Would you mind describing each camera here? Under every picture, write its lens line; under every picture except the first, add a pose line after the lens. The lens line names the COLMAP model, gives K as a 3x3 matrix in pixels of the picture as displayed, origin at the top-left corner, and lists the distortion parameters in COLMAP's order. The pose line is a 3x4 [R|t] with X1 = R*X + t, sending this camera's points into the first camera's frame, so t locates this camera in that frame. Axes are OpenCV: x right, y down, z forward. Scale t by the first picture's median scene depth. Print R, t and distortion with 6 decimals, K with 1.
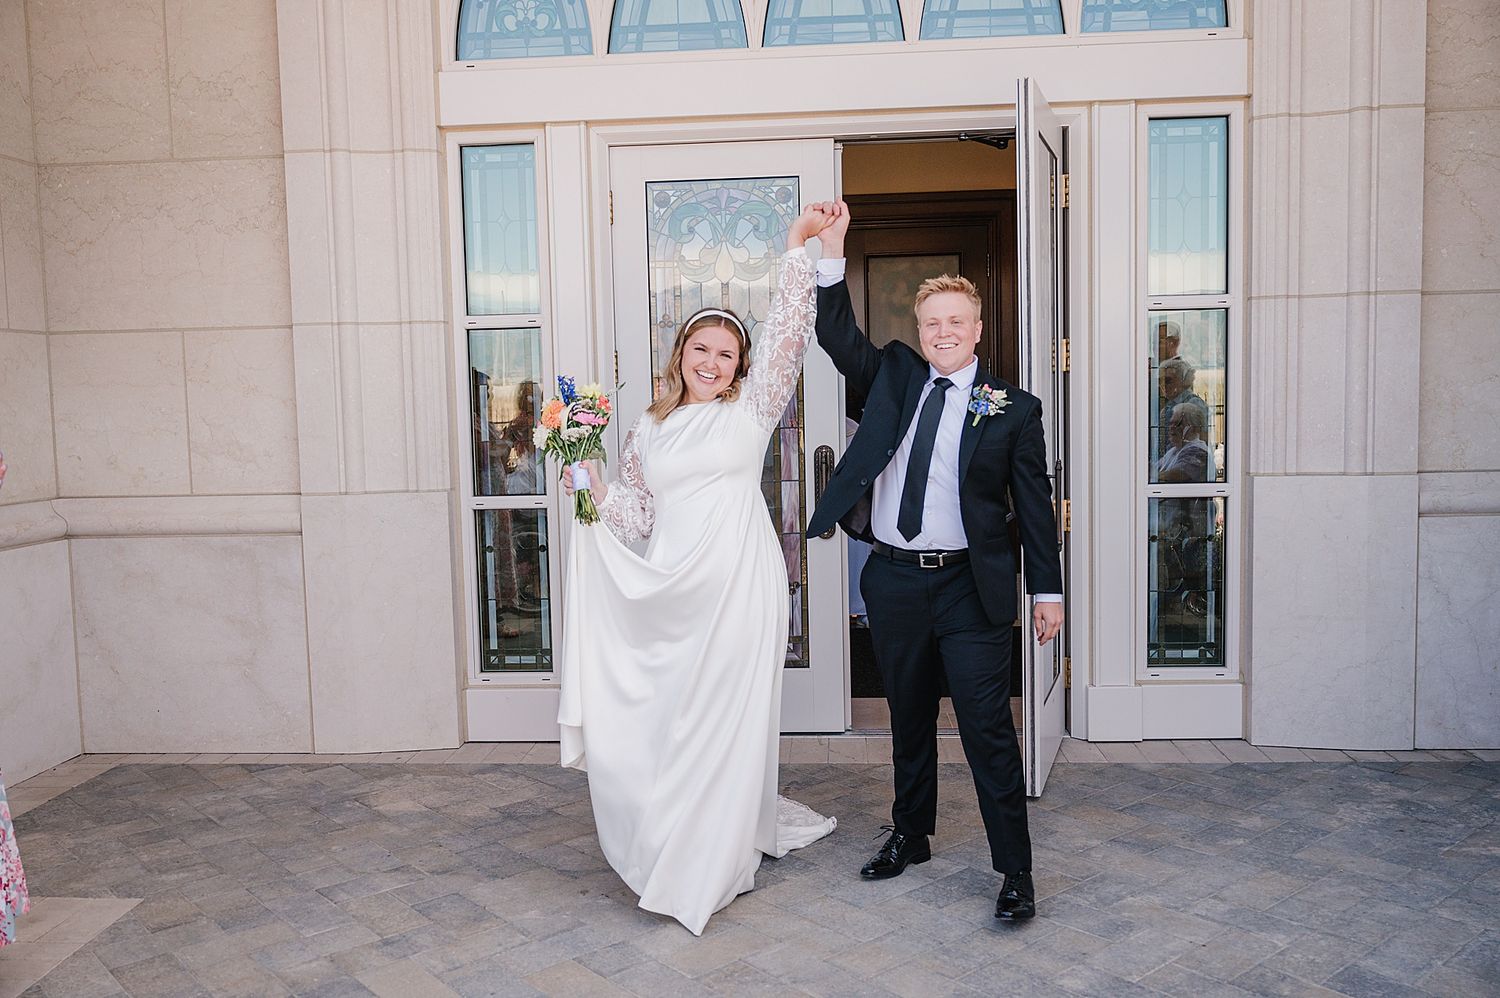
lens RADIAL K [[1334.4, 0, 742.3], [0, 1334.4, 506.2], [0, 0, 1]] dist [0.007860, 0.009469]
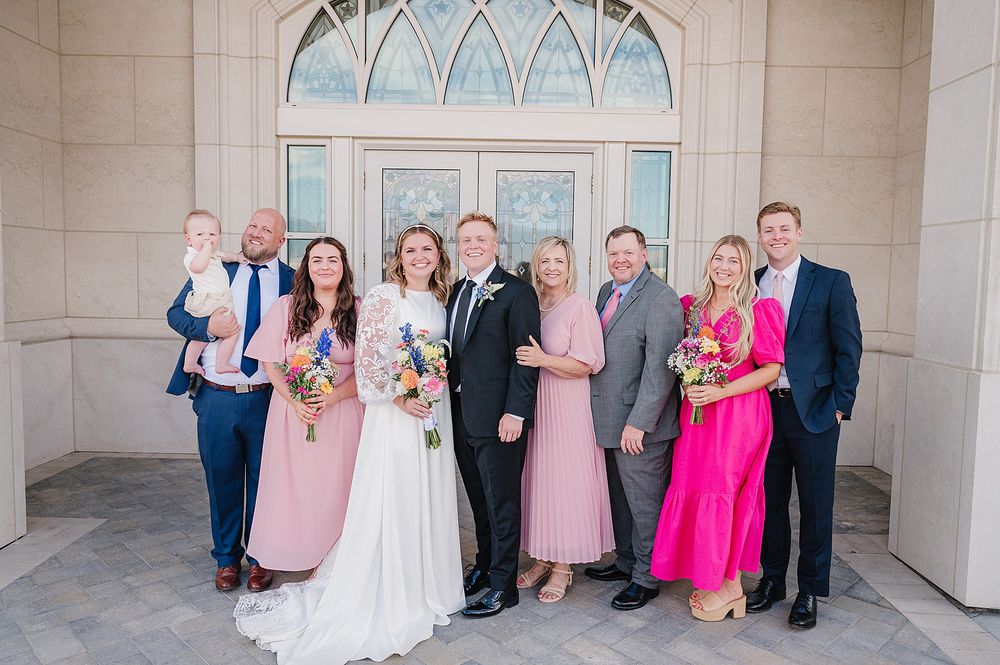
lens RADIAL K [[739.3, 0, 500.0], [0, 739.3, 332.5], [0, 0, 1]] dist [0.005144, 0.004669]
pose [[0.996810, 0.035875, 0.071290, 0.032599], [-0.035187, 0.999321, -0.010884, 0.005475], [-0.071632, 0.008341, 0.997396, -0.104341]]
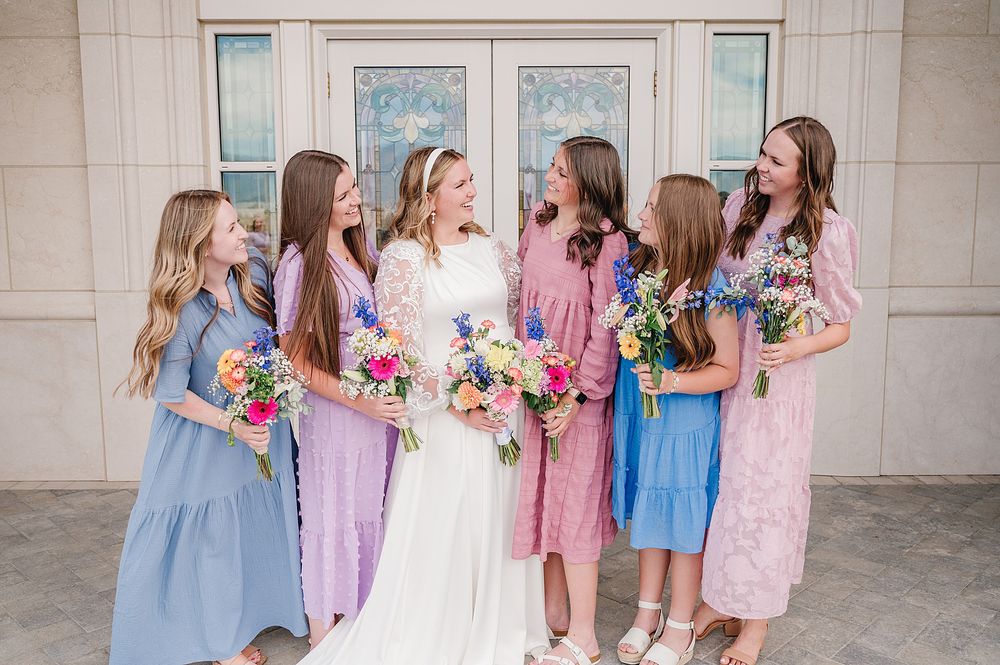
lens RADIAL K [[888.8, 0, 500.0], [0, 888.8, 332.5], [0, 0, 1]] dist [0.016552, -0.006685]
pose [[0.996290, 0.009234, 0.085565, 0.001255], [-0.012971, 0.998982, 0.043214, -0.011943], [-0.085079, -0.044164, 0.995395, 0.065829]]
